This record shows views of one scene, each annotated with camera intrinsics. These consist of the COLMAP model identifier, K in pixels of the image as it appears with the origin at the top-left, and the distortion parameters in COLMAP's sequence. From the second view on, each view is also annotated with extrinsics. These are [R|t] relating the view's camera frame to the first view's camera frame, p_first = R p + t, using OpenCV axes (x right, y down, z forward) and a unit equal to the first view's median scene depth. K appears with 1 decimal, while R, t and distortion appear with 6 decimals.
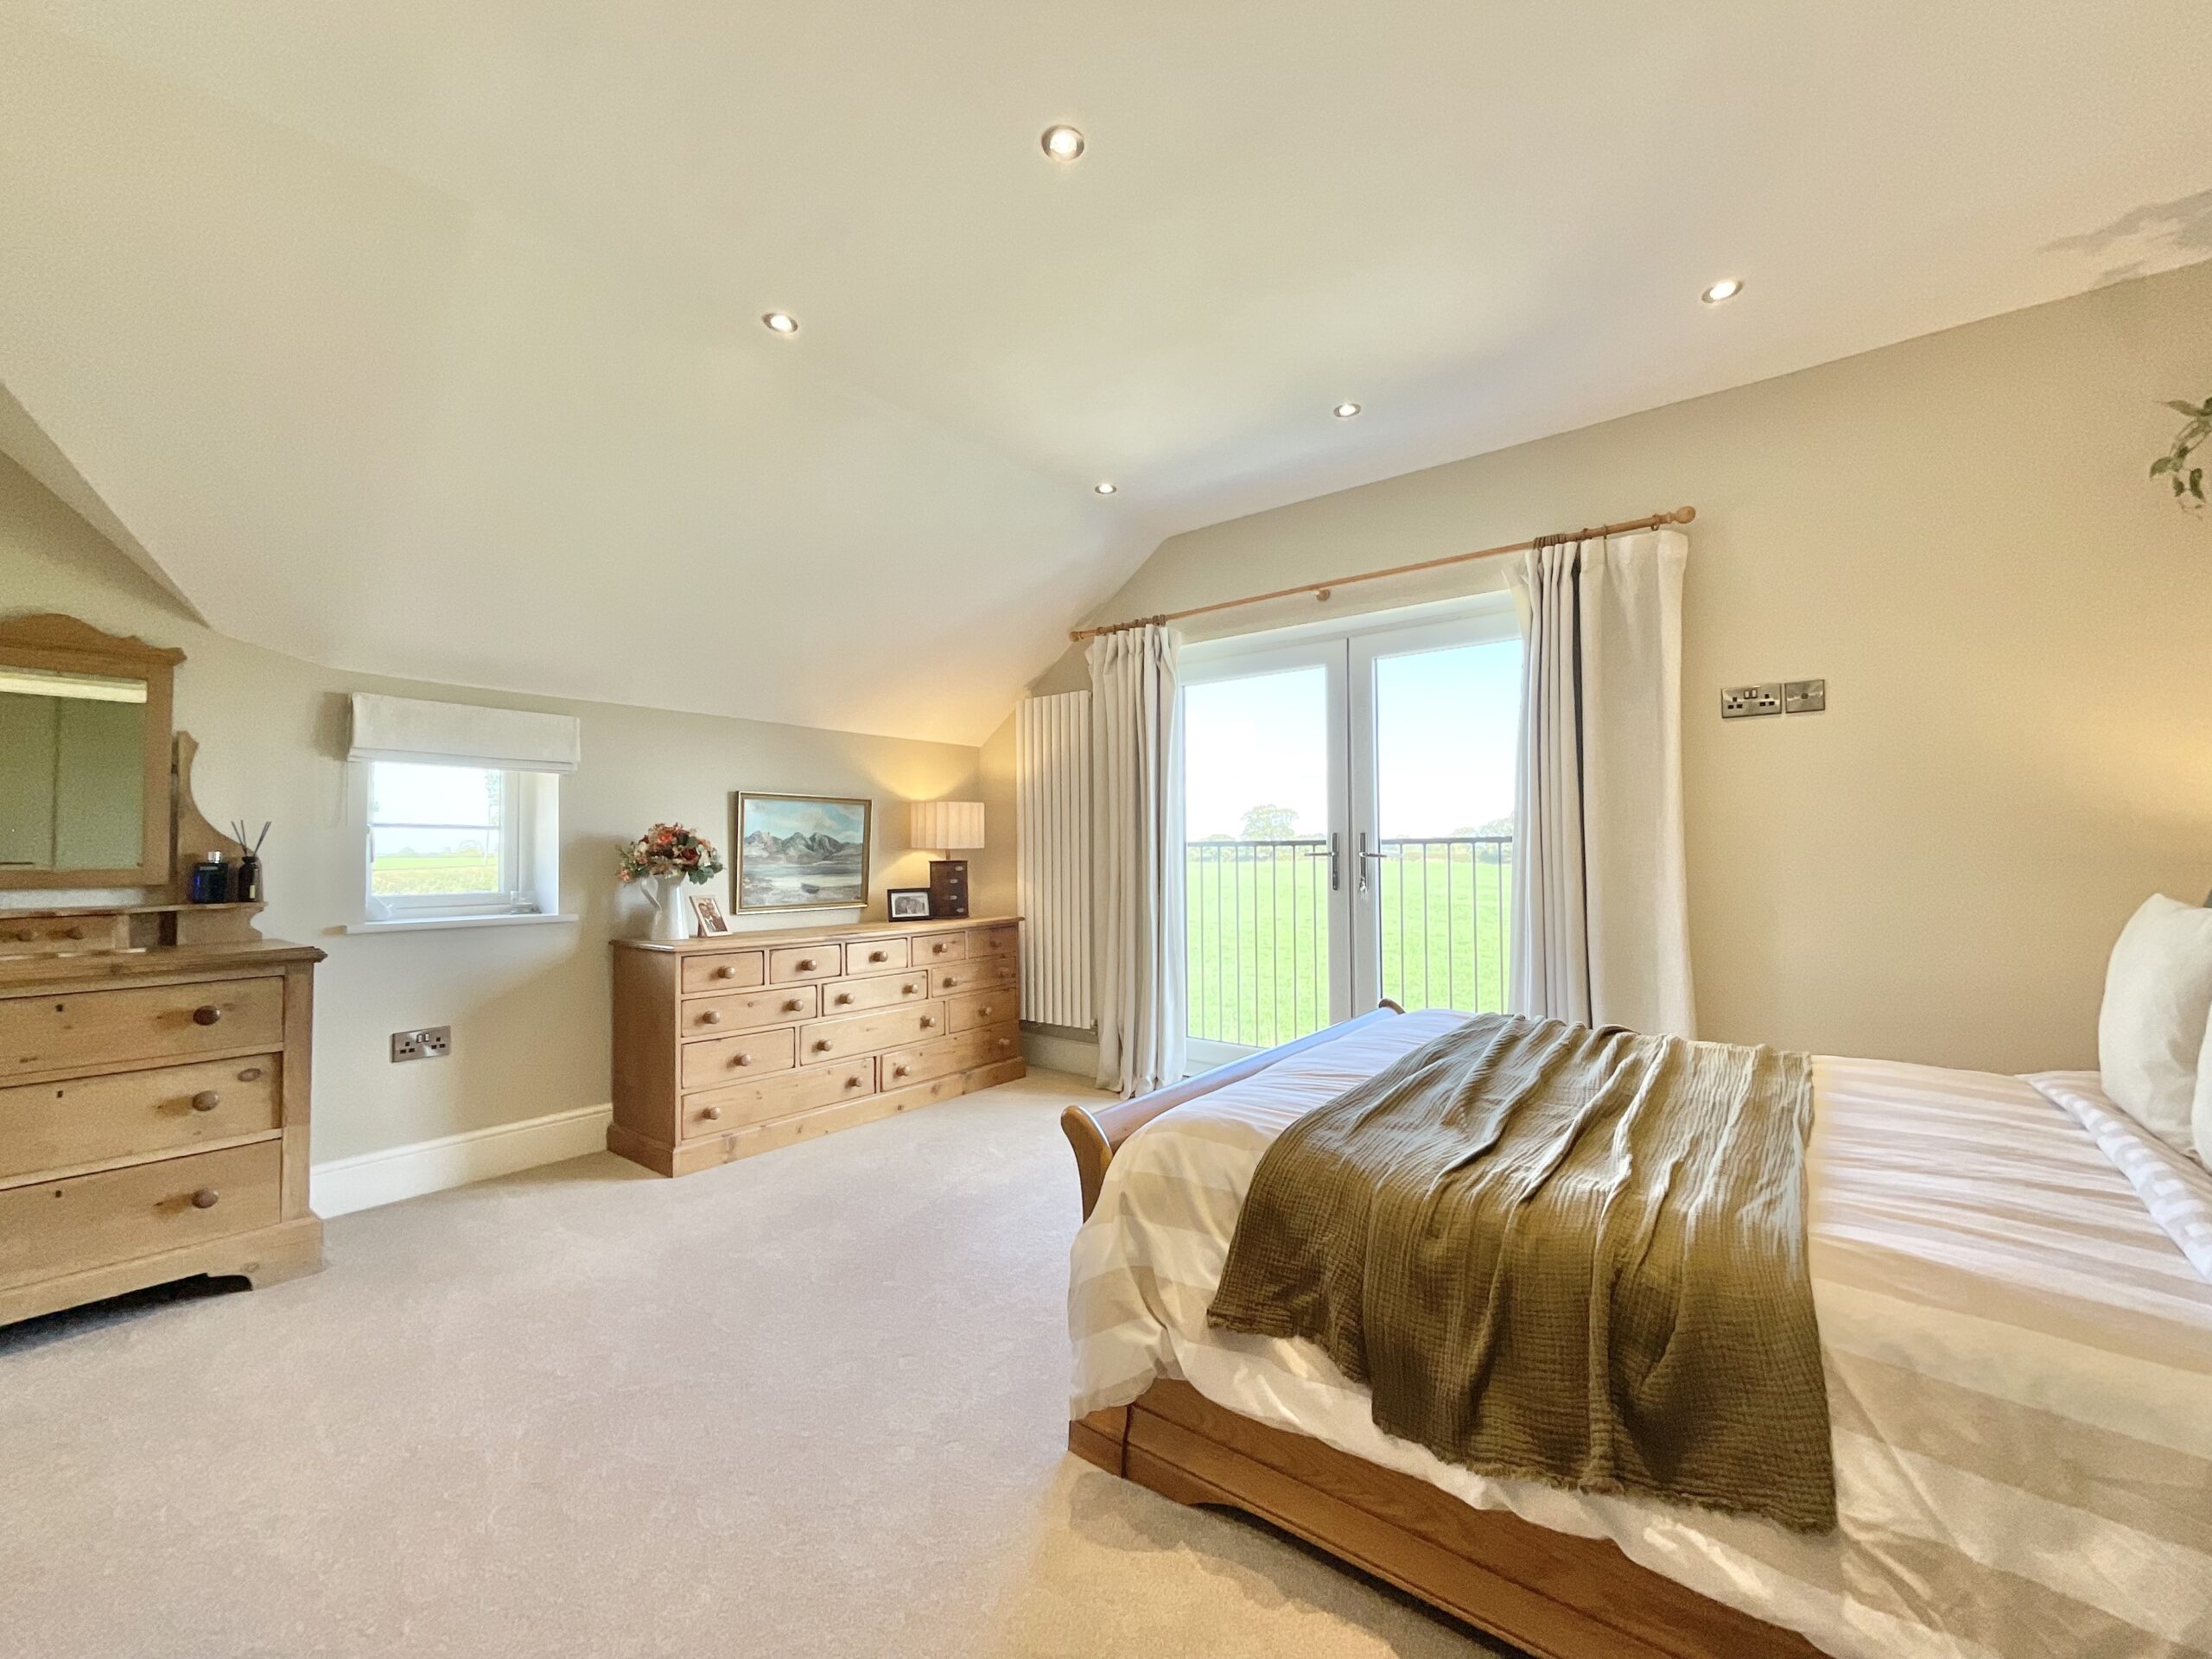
lens RADIAL K [[928.2, 0, 1112.8], [0, 928.2, 827.7], [0, 0, 1]] dist [0.000087, -0.000606]
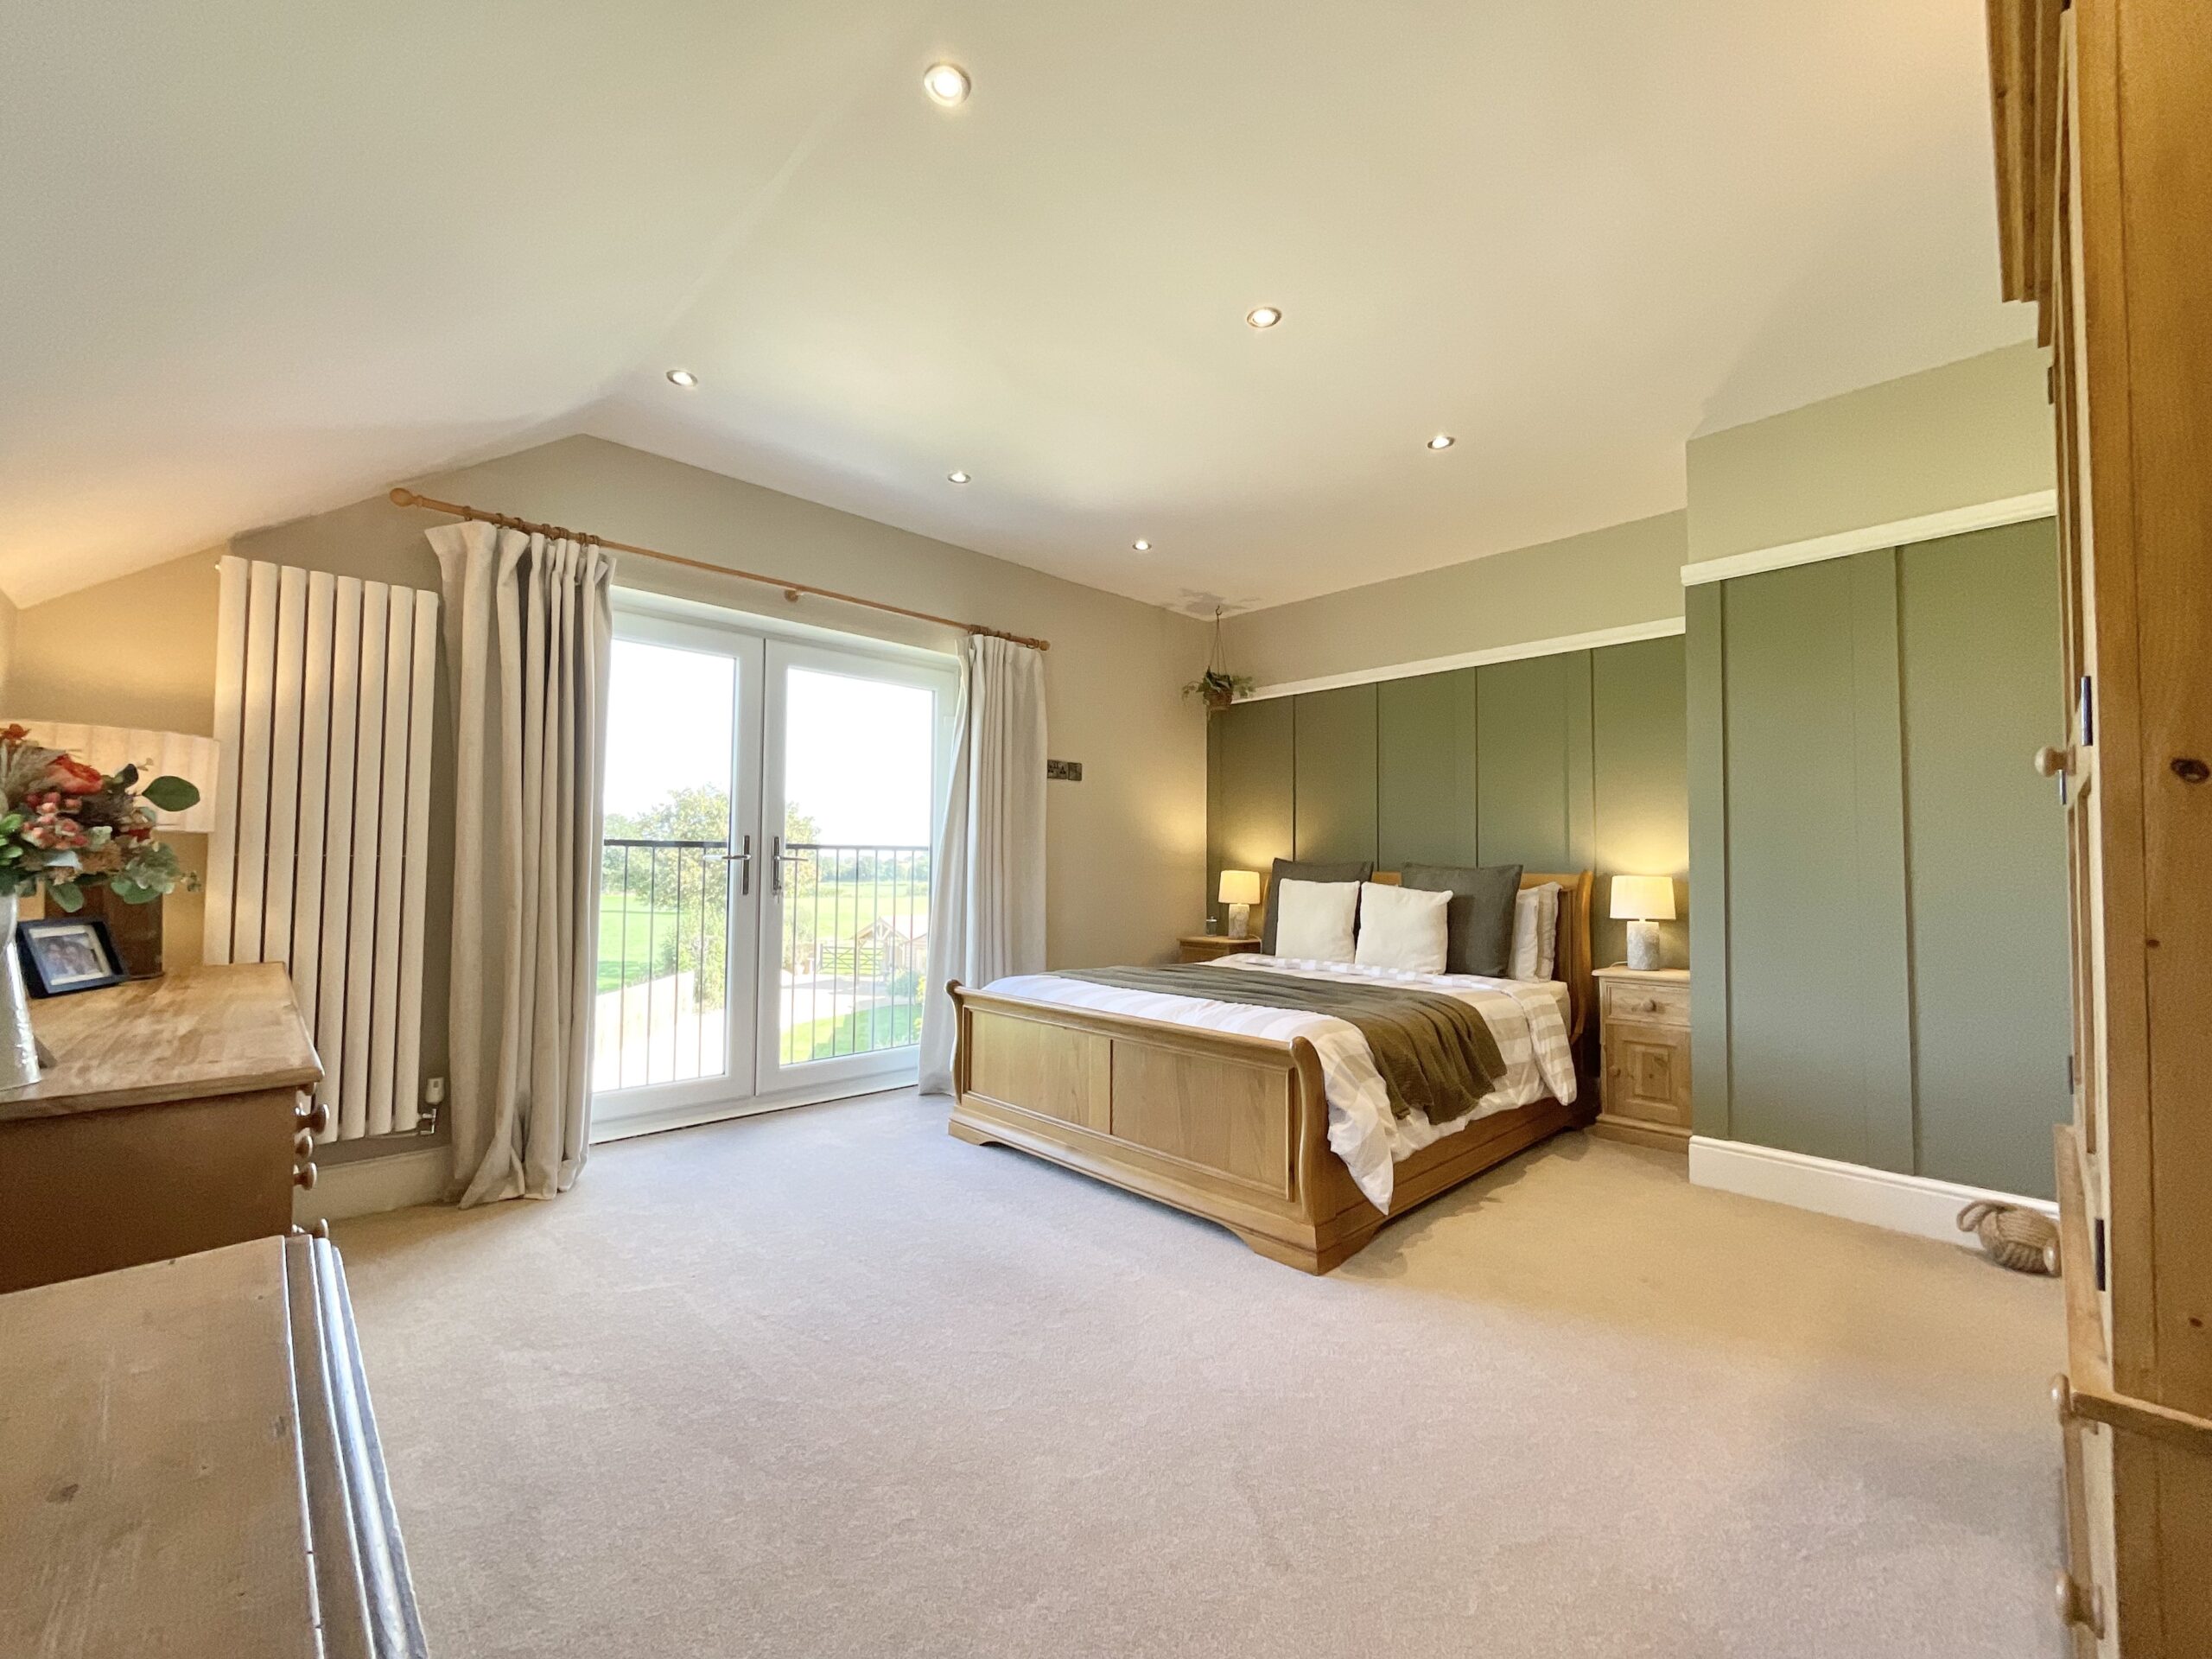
lens RADIAL K [[897.7, 0, 1124.2], [0, 897.7, 834.7], [0, 0, 1]] dist [0.000105, 0.000316]
pose [[0.119015, 0.039055, 0.992124, -0.645252], [-0.038318, 0.998662, -0.034716, 0.023046], [-0.992153, -0.033885, 0.120352, 0.503291]]
